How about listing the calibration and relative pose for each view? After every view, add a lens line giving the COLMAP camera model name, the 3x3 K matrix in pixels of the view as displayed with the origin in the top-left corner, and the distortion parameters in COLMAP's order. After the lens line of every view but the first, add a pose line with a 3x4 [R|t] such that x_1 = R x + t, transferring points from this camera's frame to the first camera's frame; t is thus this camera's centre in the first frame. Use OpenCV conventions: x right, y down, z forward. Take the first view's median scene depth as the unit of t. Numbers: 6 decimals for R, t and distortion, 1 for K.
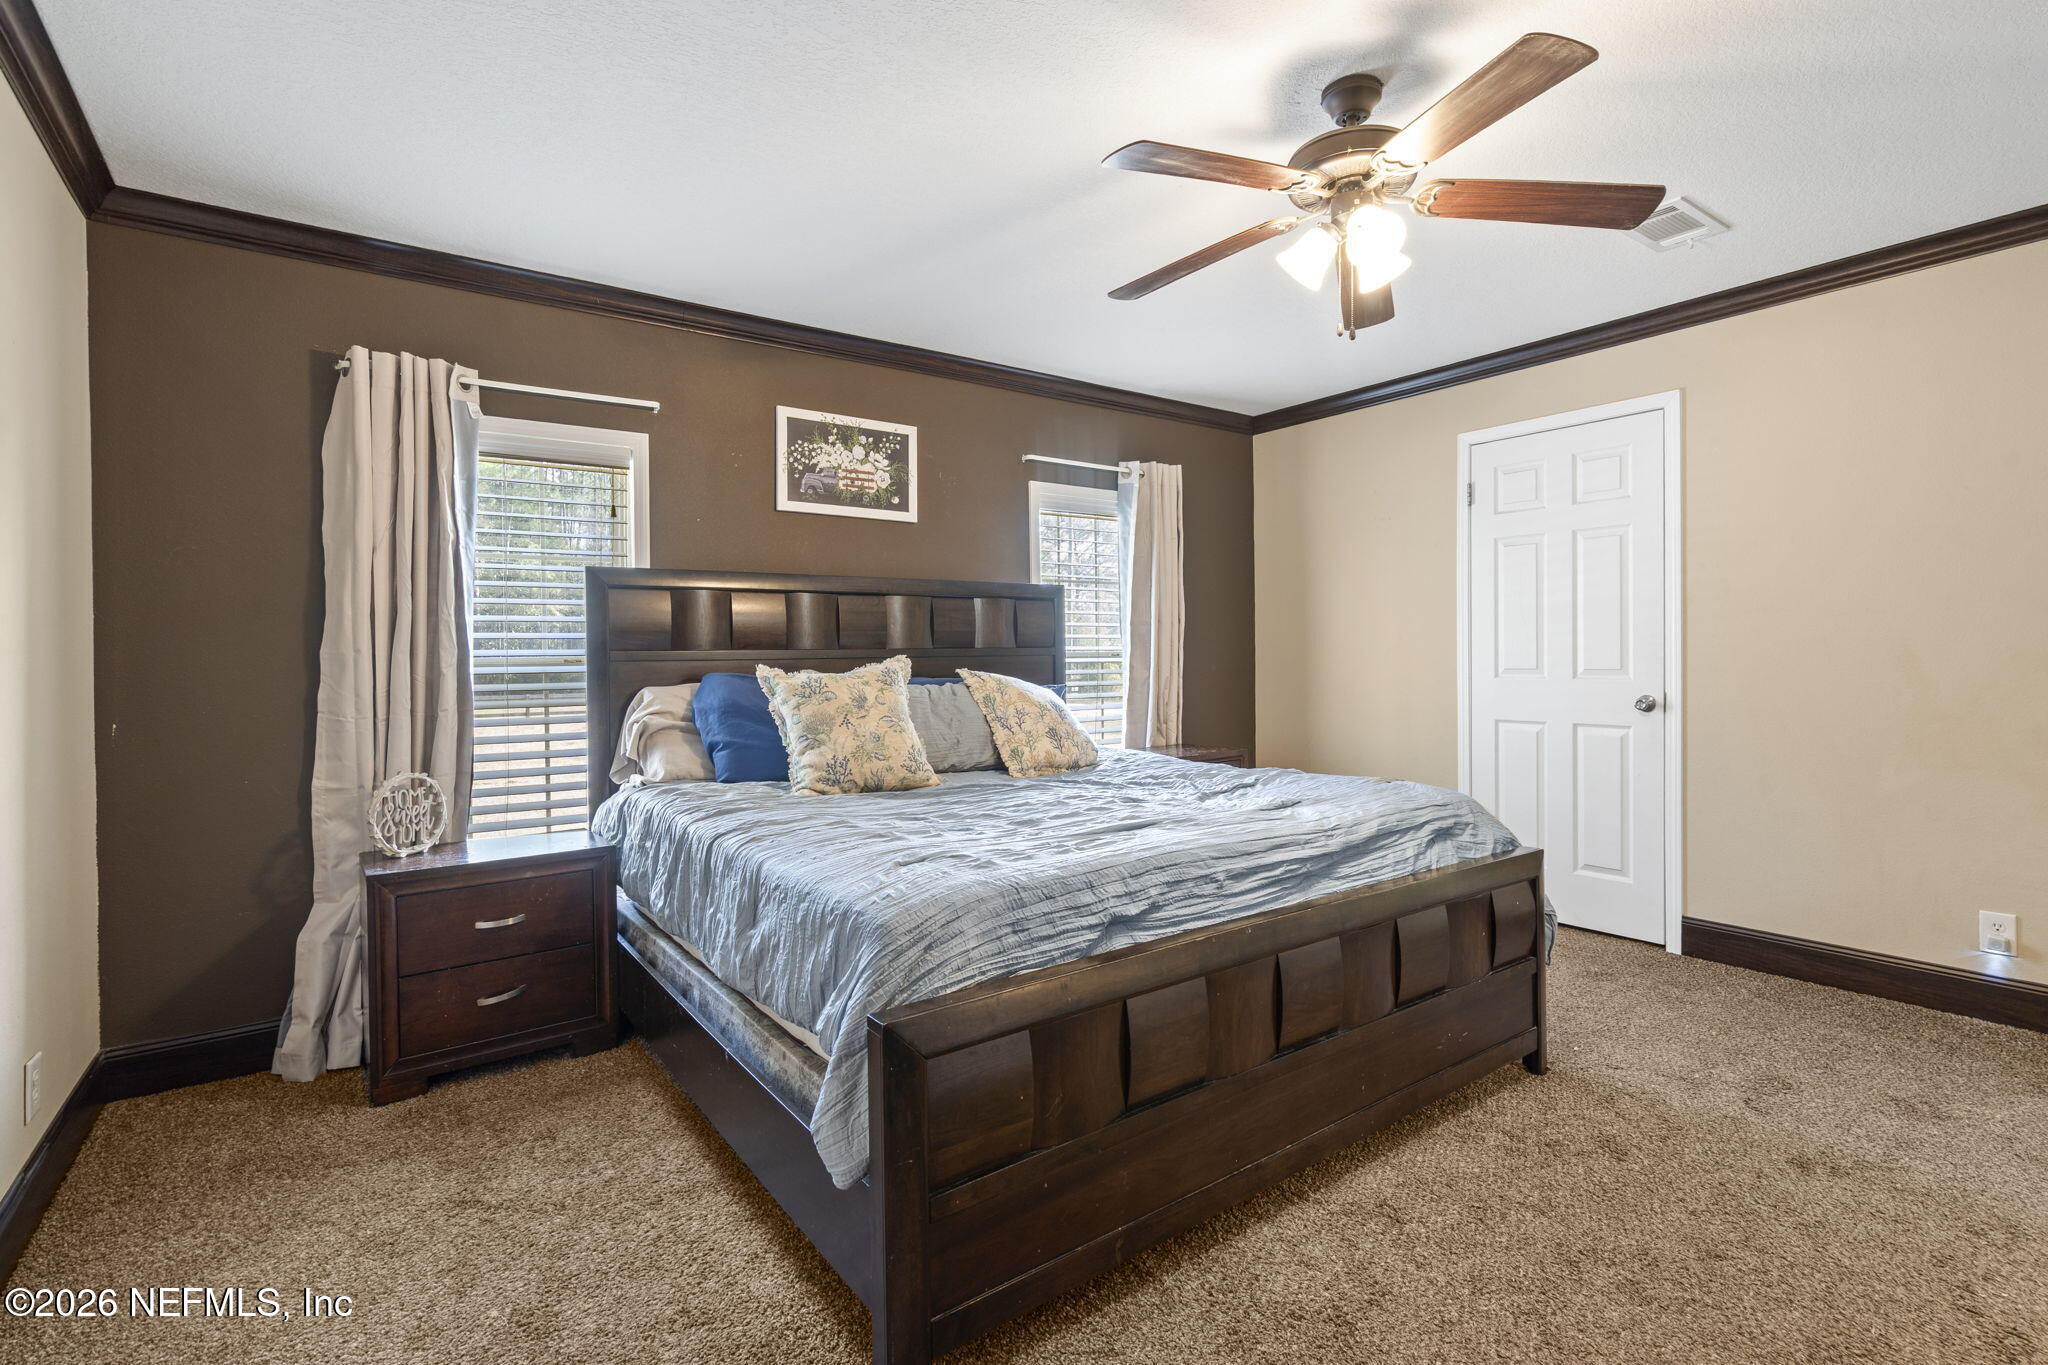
lens RADIAL K [[951.7, 0, 1023.1], [0, 951.7, 660.4], [0, 0, 1]] dist [0.002626, 0.000781]
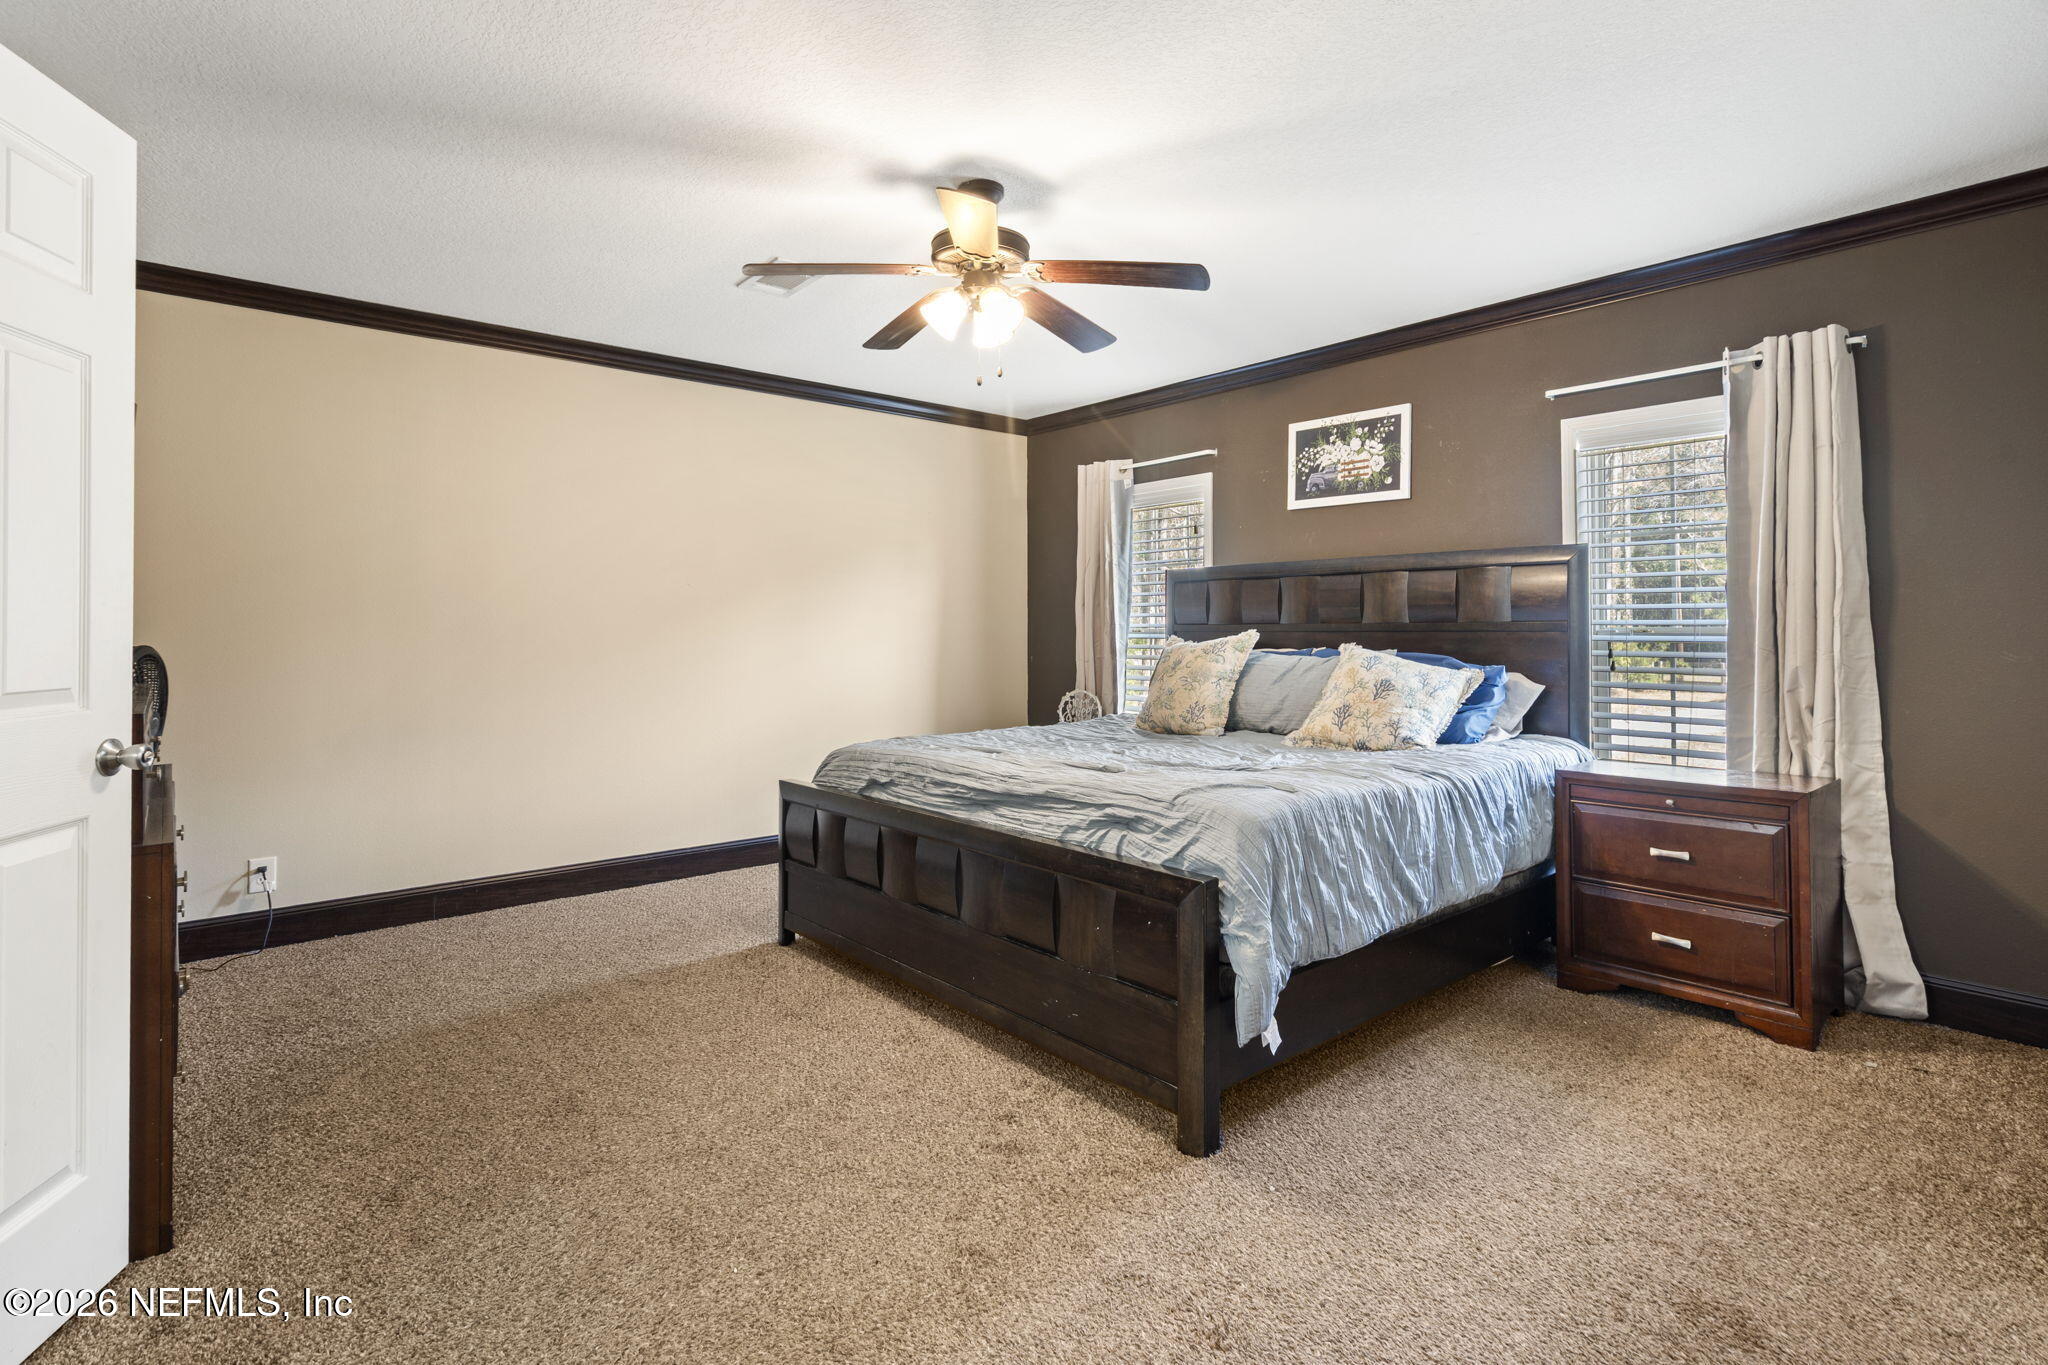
lens RADIAL K [[969.0, 0, 1028.1], [0, 969.0, 615.5], [0, 0, 1]] dist [0.000757, 0.000129]
pose [[0.100199, -0.002477, -0.994964, 0.912732], [-0.006902, 0.999971, -0.003185, -0.015407], [0.994944, 0.007186, 0.100179, 0.523108]]
